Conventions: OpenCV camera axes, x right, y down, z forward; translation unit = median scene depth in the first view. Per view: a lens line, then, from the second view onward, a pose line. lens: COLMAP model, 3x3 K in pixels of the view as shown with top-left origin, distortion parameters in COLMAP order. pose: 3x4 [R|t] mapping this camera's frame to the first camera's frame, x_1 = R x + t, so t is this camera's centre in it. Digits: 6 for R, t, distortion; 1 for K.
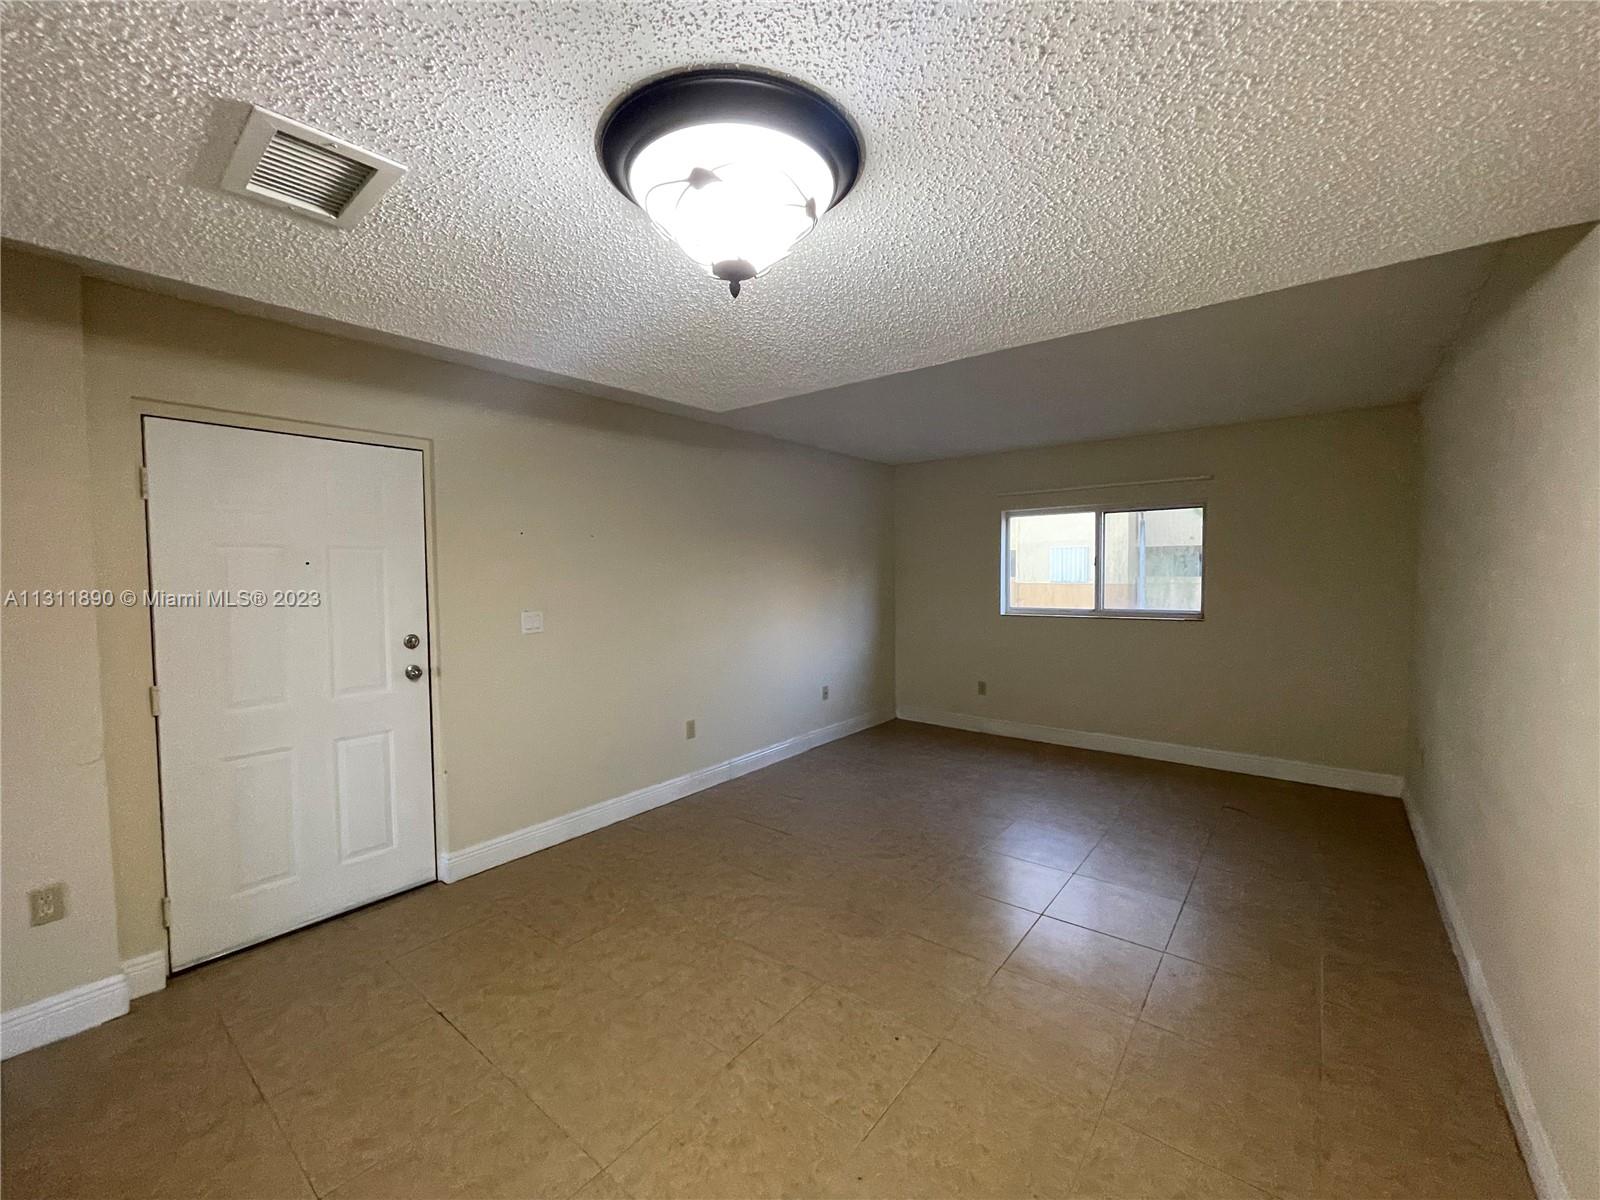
lens RADIAL K [[652.4, 0, 798.4], [0, 652.4, 598.4], [0, 0, 1]] dist [-0.002689, 0.001378]
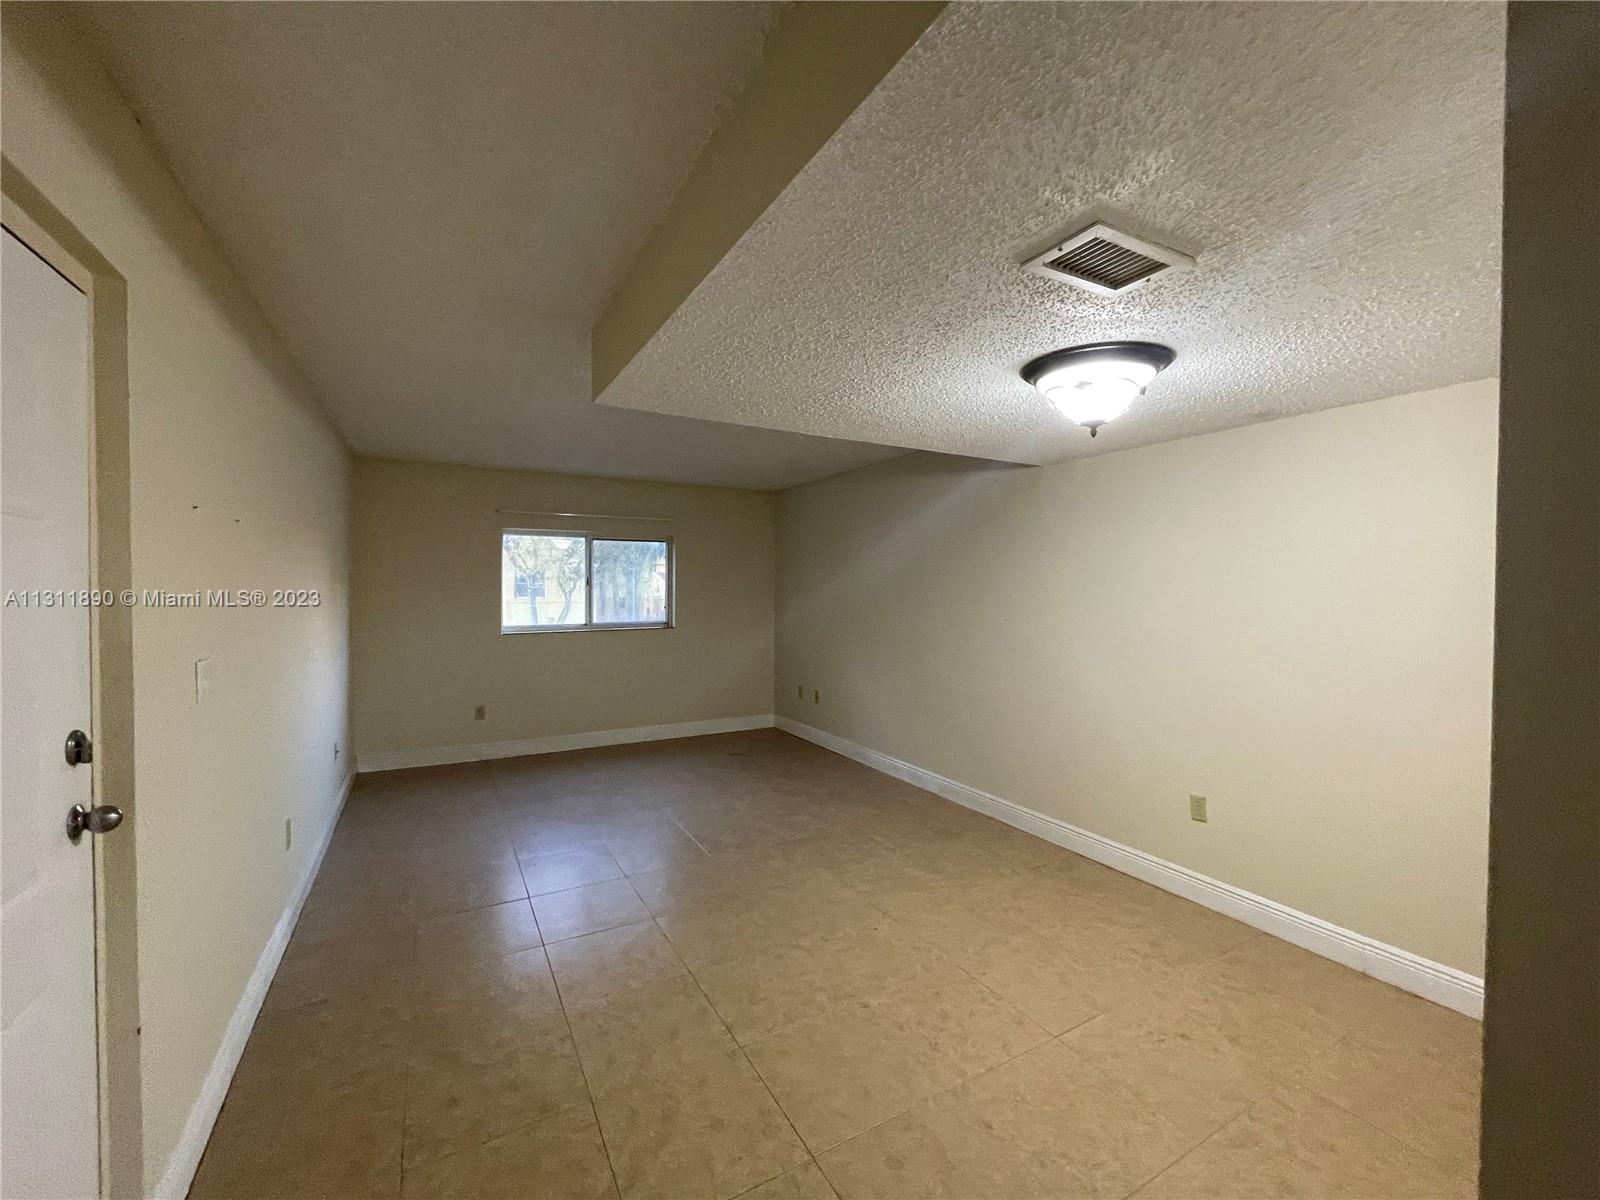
lens RADIAL K [[652.4, 0, 798.1], [0, 652.4, 598.2], [0, 0, 1]] dist [-0.002689, 0.001378]
pose [[0.371399, -0.002163, 0.928471, -0.510474], [0.028748, 0.999545, -0.009171, -0.006561], [-0.928028, 0.030098, 0.371292, 0.266373]]
